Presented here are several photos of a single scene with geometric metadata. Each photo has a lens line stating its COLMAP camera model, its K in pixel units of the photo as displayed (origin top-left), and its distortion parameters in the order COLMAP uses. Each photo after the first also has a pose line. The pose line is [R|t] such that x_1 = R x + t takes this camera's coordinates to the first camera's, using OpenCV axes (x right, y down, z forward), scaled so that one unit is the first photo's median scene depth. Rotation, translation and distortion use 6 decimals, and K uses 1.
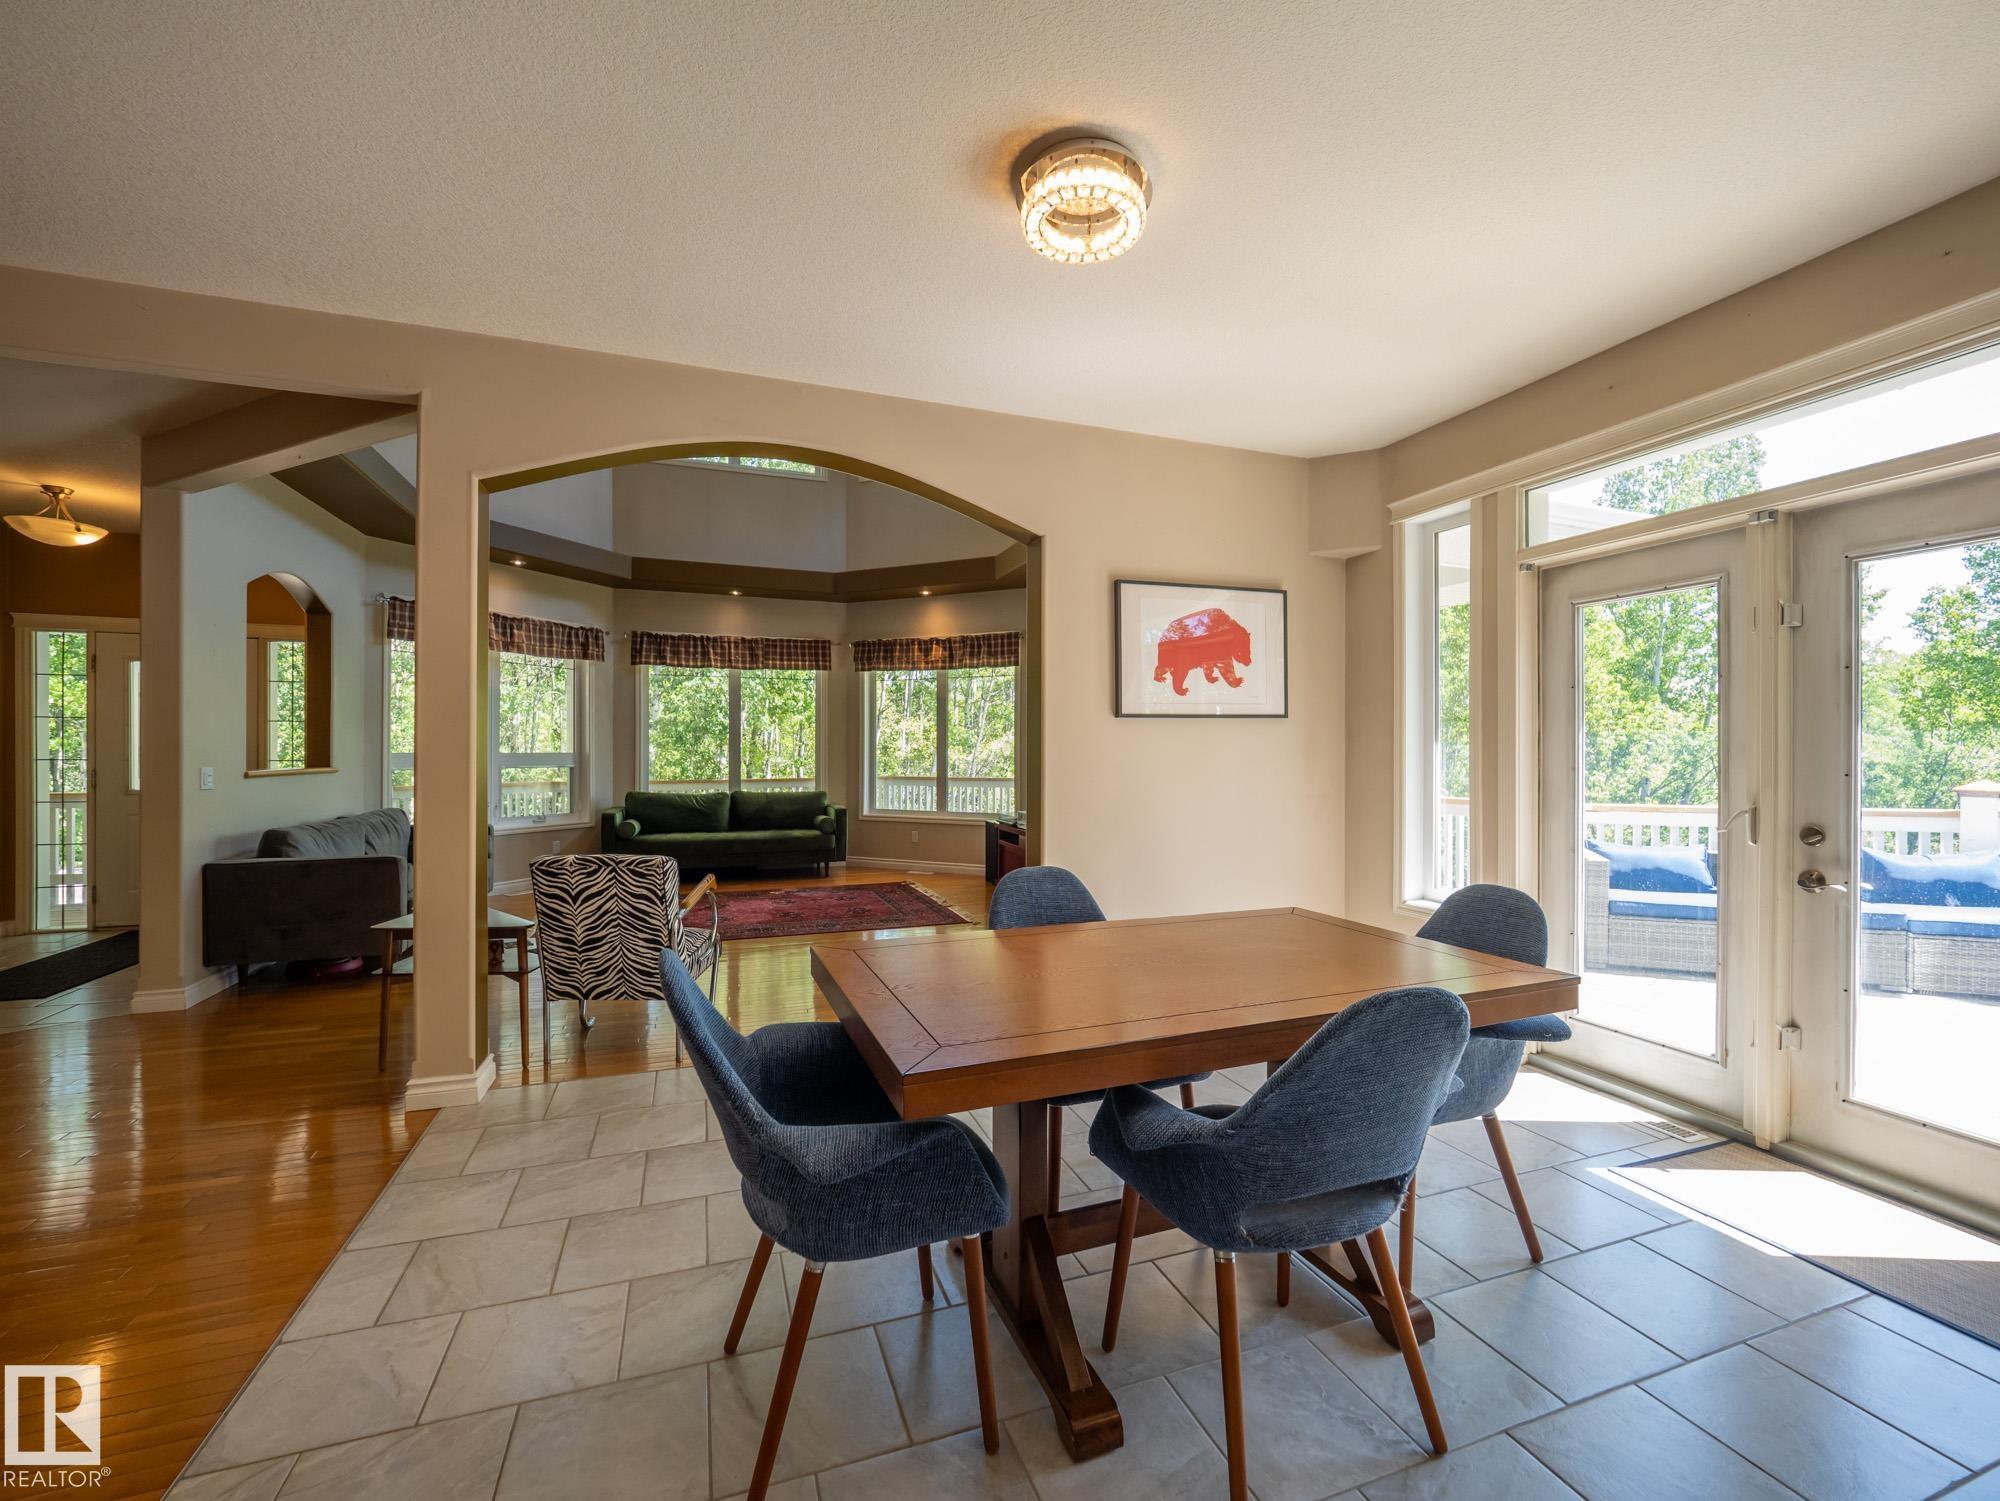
lens RADIAL K [[843.7, 0, 1008.5], [0, 843.7, 762.6], [0, 0, 1]] dist [0.001603, -0.004883]
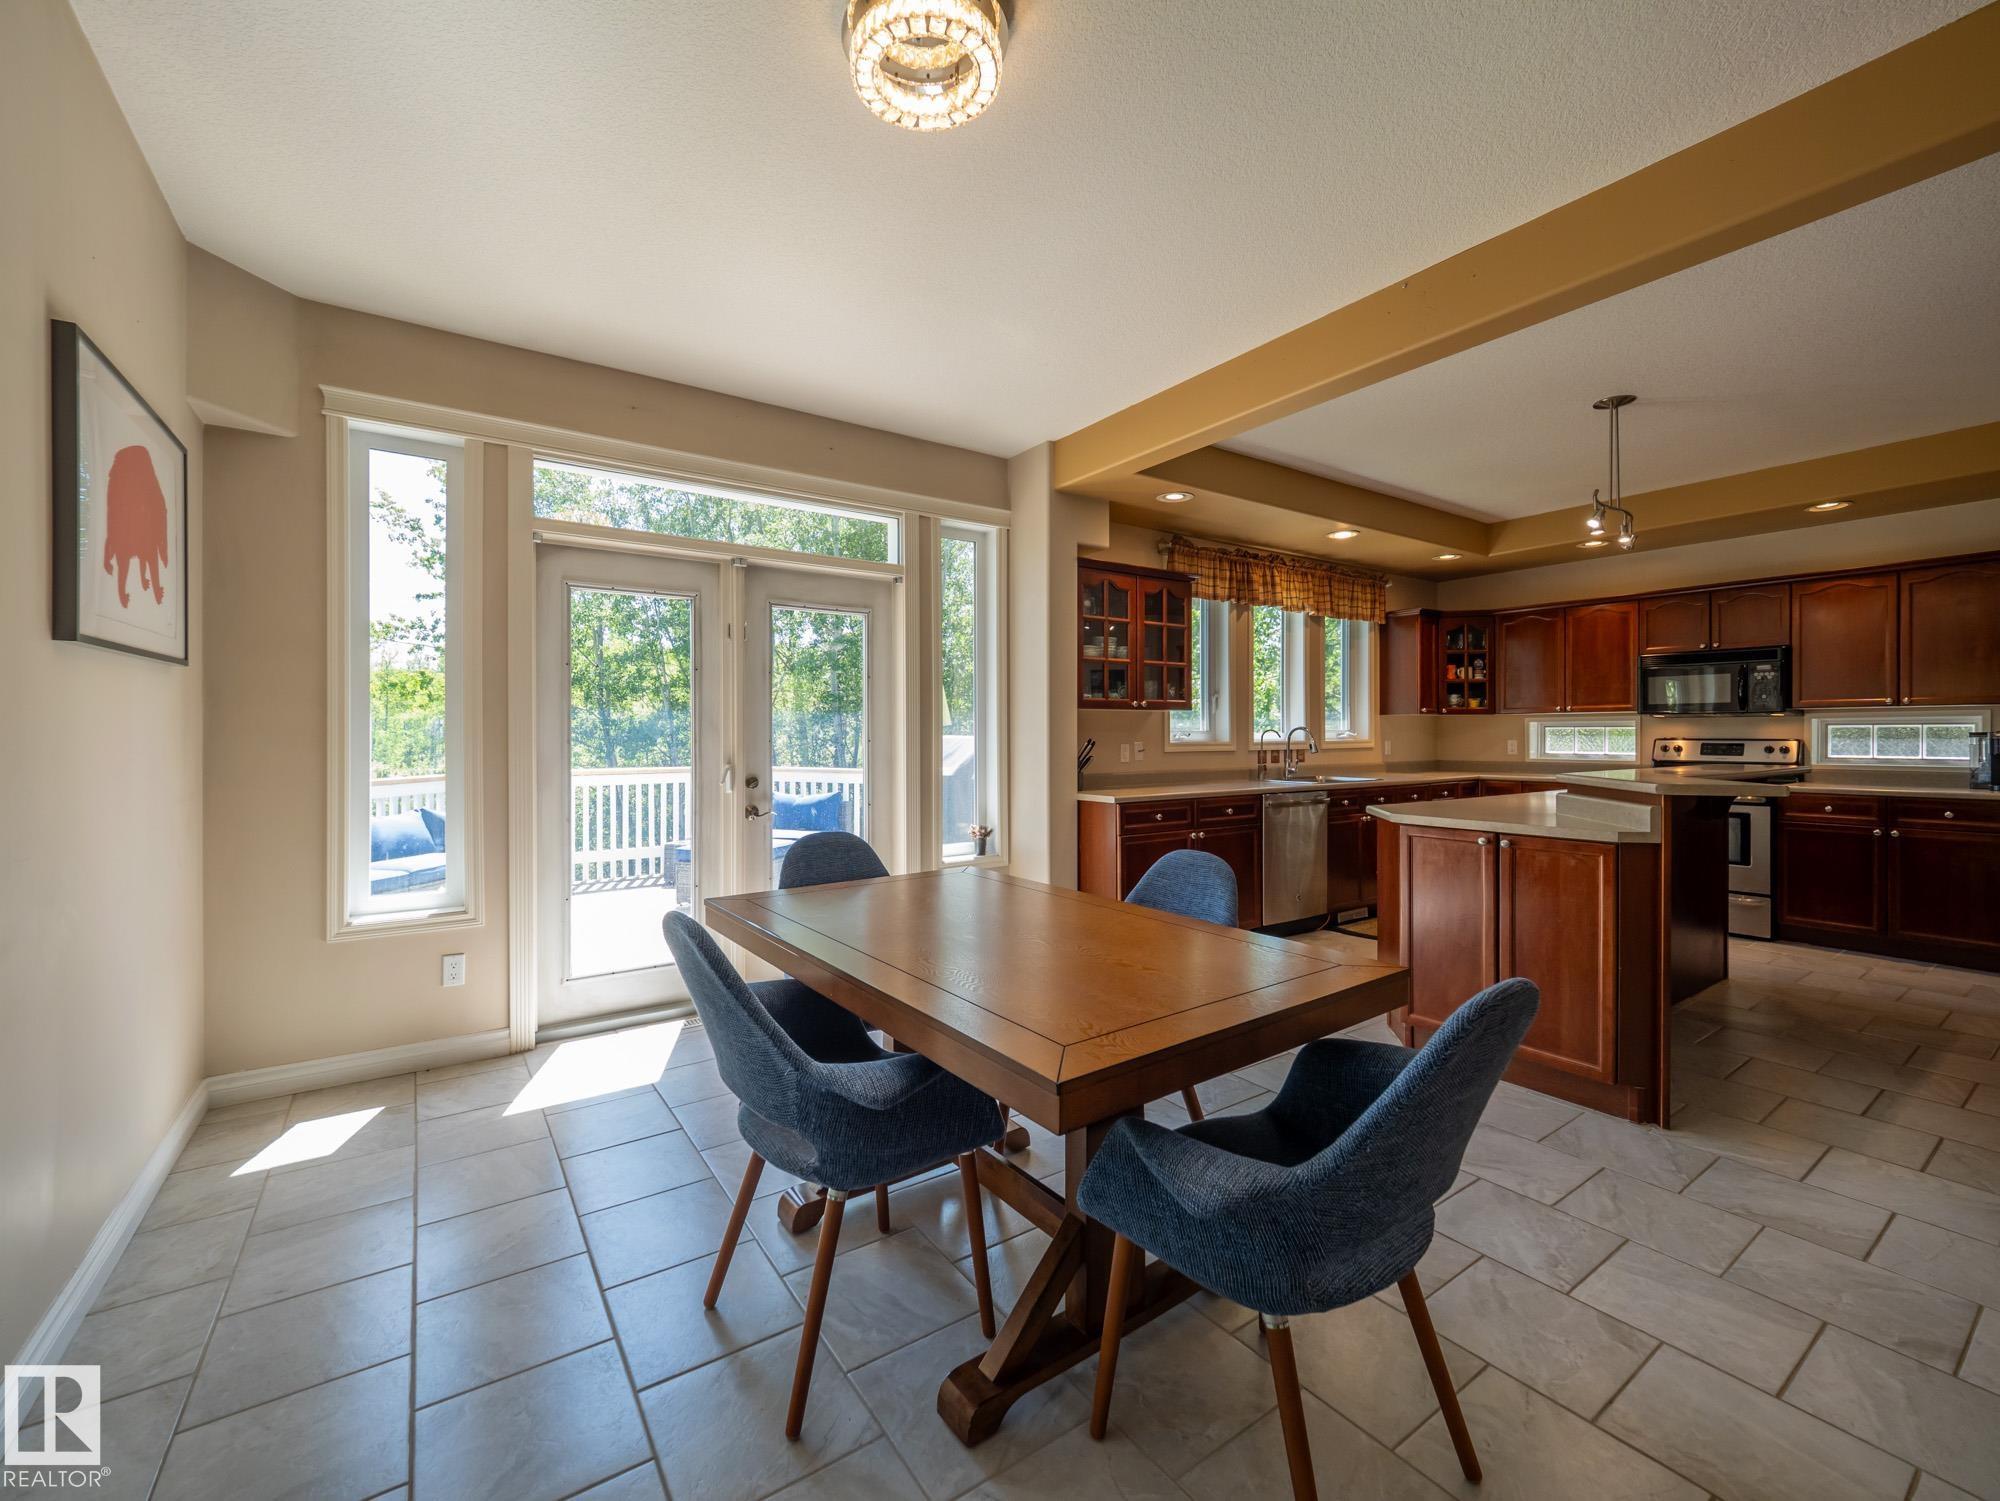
lens RADIAL K [[843.7, 0, 986.3], [0, 843.7, 735.6], [0, 0, 1]] dist [0.001603, -0.004883]
pose [[-0.242335, -0.005299, 0.970178, -0.192013], [0.010446, 0.999913, 0.008071, -0.001325], [-0.970136, 0.012090, -0.242258, 0.303348]]
